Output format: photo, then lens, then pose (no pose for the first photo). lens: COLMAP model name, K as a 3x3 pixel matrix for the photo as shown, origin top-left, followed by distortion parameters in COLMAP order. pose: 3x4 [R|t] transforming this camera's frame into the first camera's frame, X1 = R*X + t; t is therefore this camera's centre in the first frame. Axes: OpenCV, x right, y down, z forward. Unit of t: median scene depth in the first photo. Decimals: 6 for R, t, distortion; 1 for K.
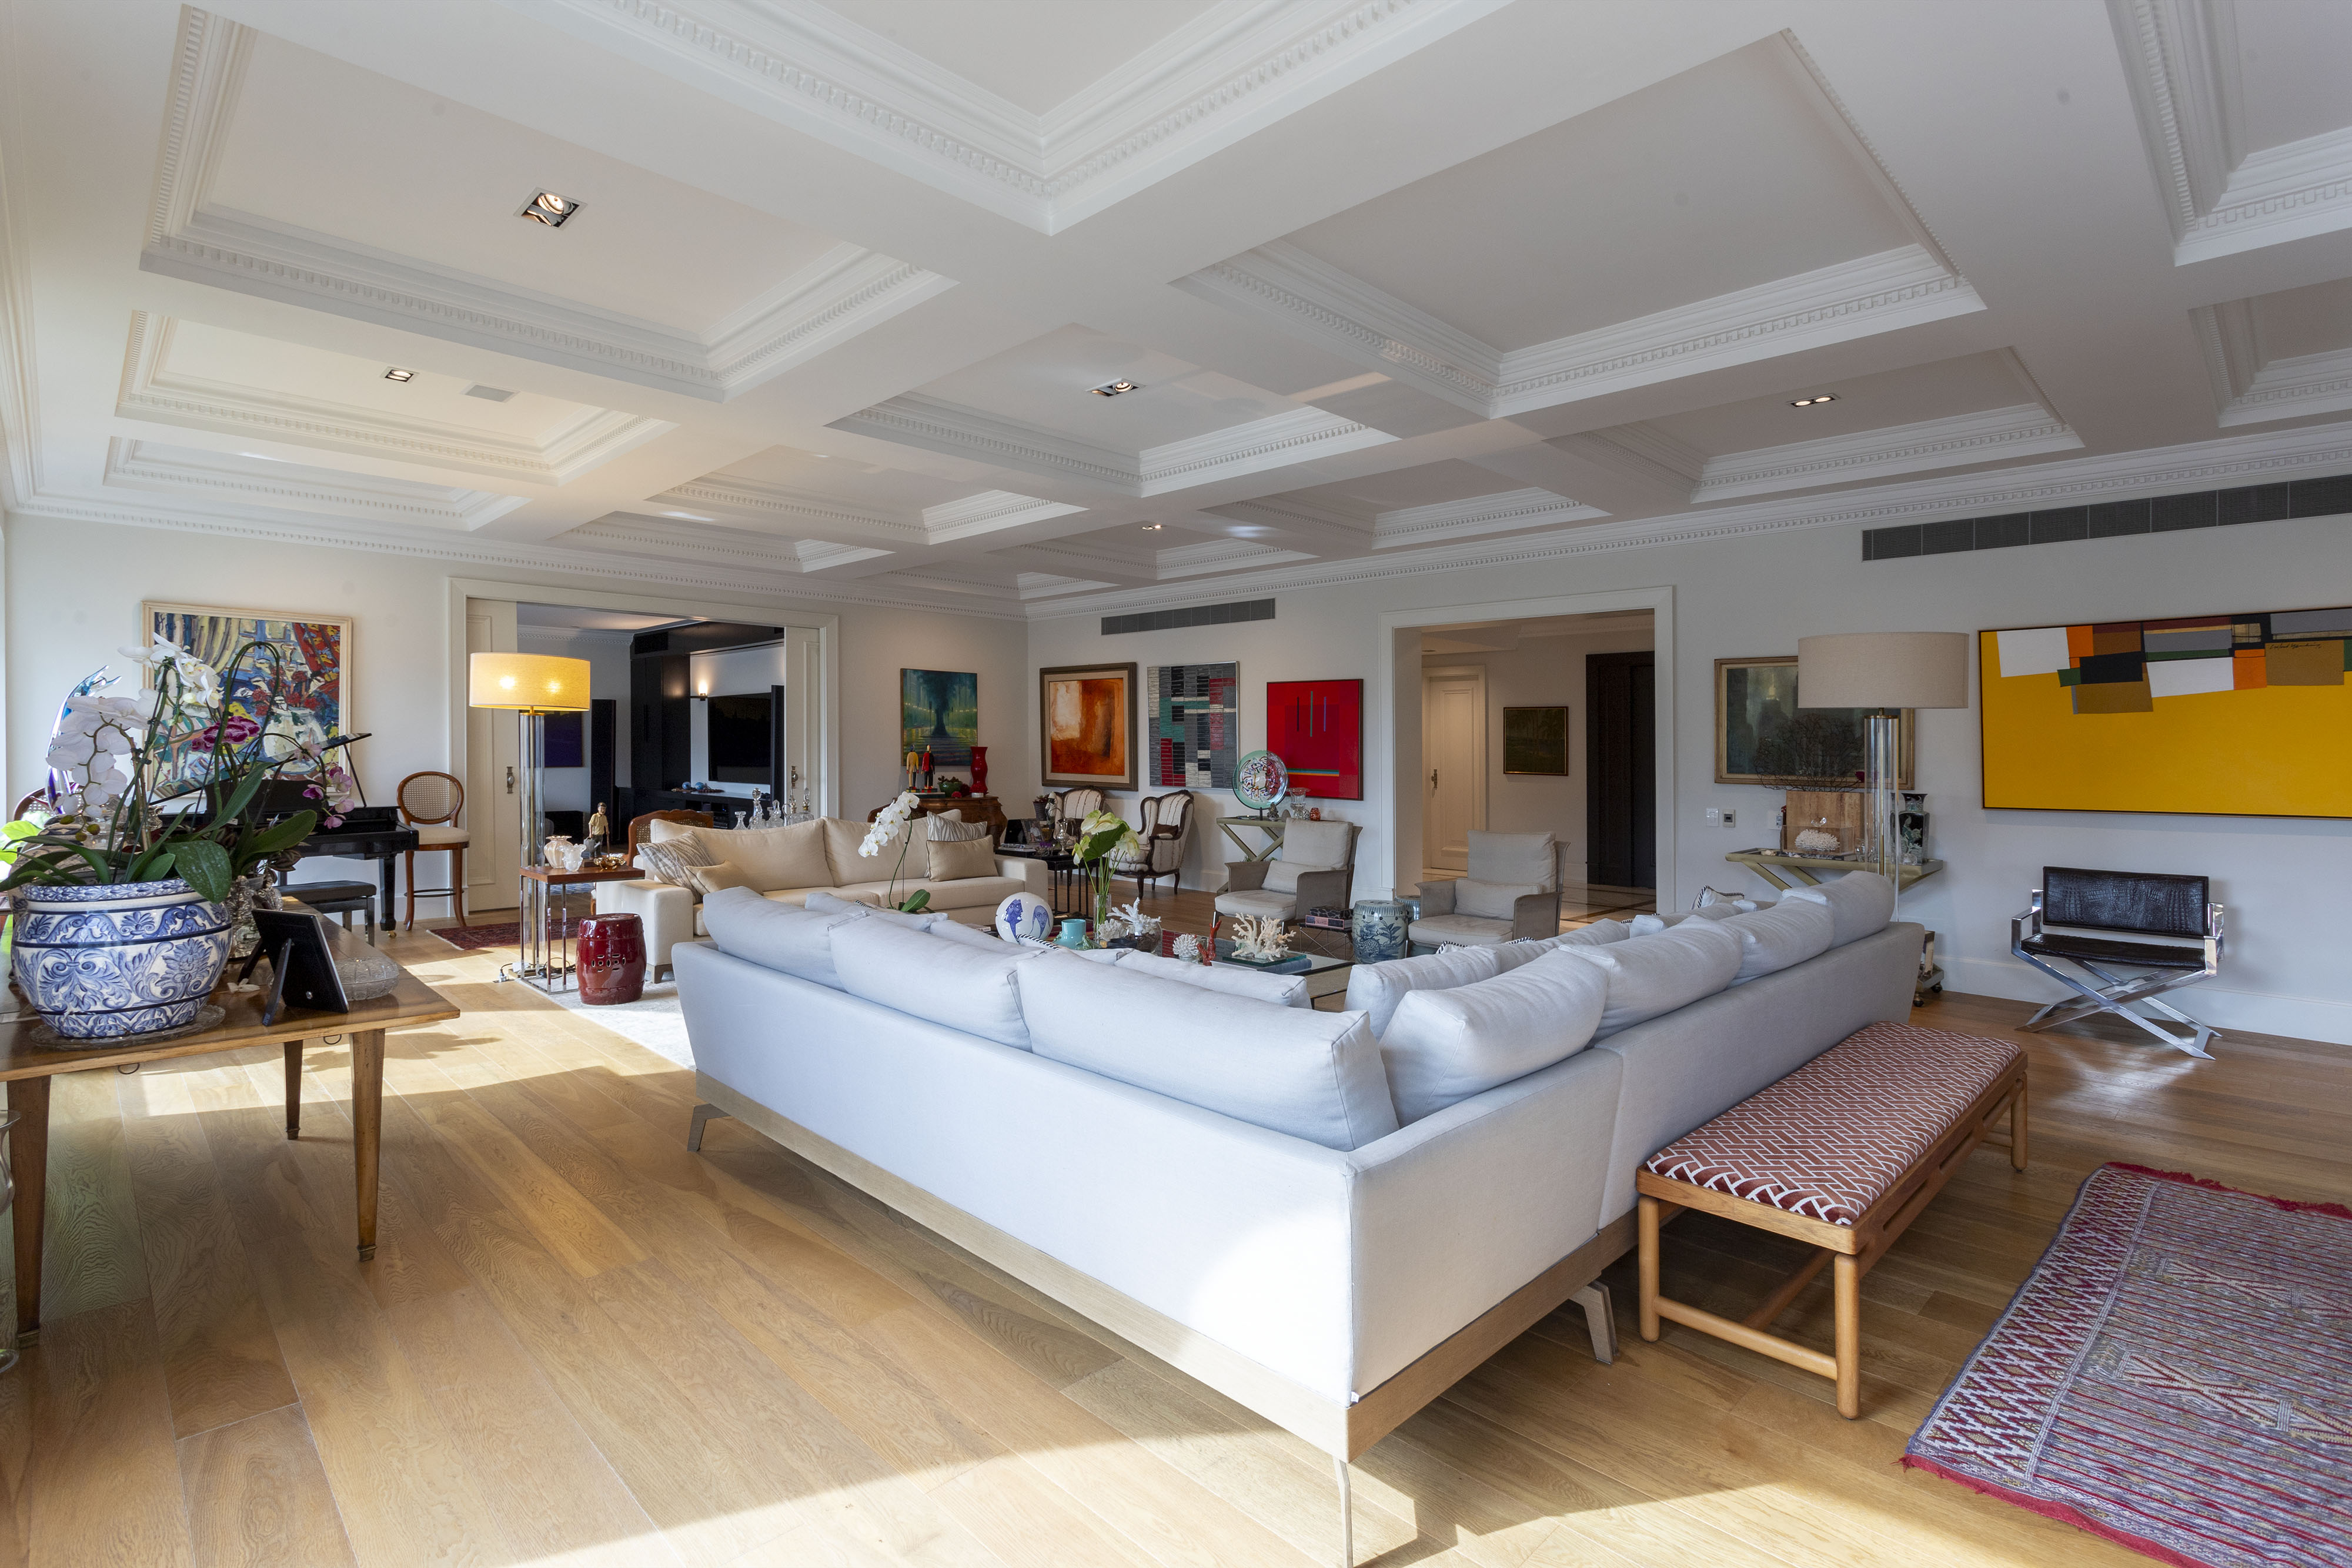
lens RADIAL K [[1090.7, 0, 1038.7], [0, 1090.7, 745.9], [0, 0, 1]] dist [-0.001531, 0.000082]
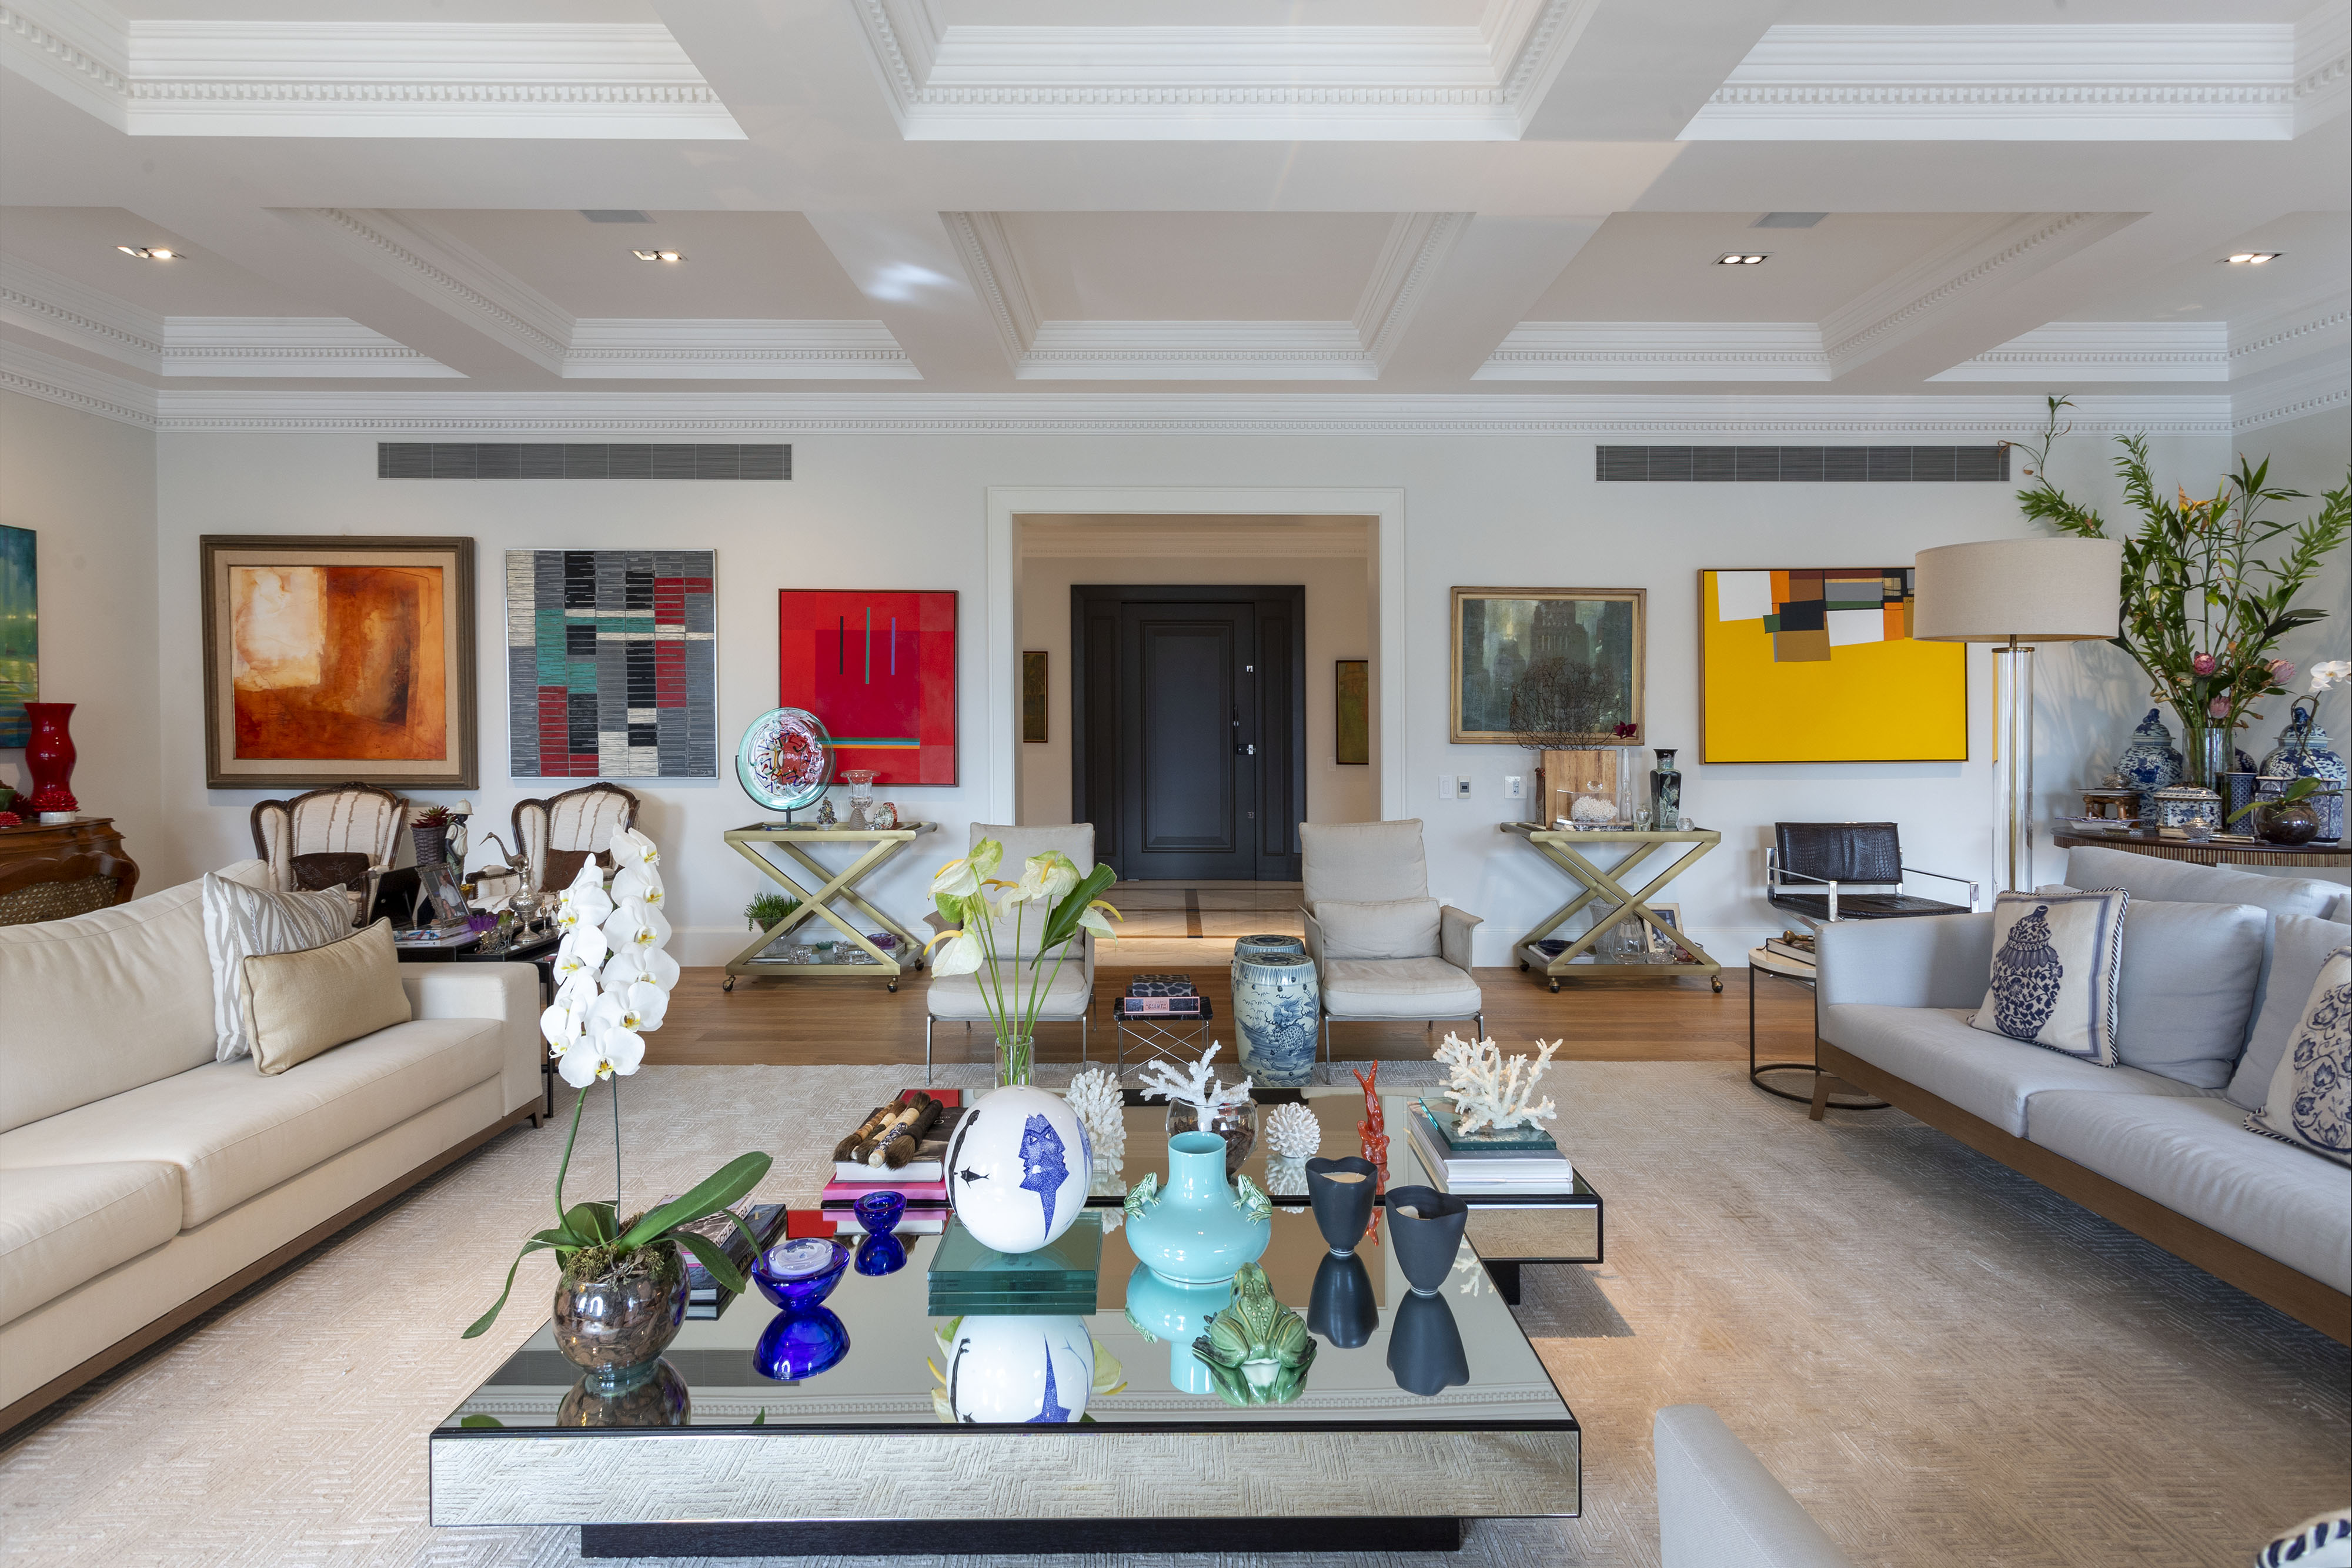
lens RADIAL K [[1307.1, 0, 1175.8], [0, 1307.1, 720.3], [0, 0, 1]] dist [0.004564, 0.001314]
pose [[0.670872, -0.007977, 0.741530, -0.160884], [0.005199, 0.999968, 0.006054, 0.007654], [-0.741555, -0.000206, 0.670892, 0.381020]]
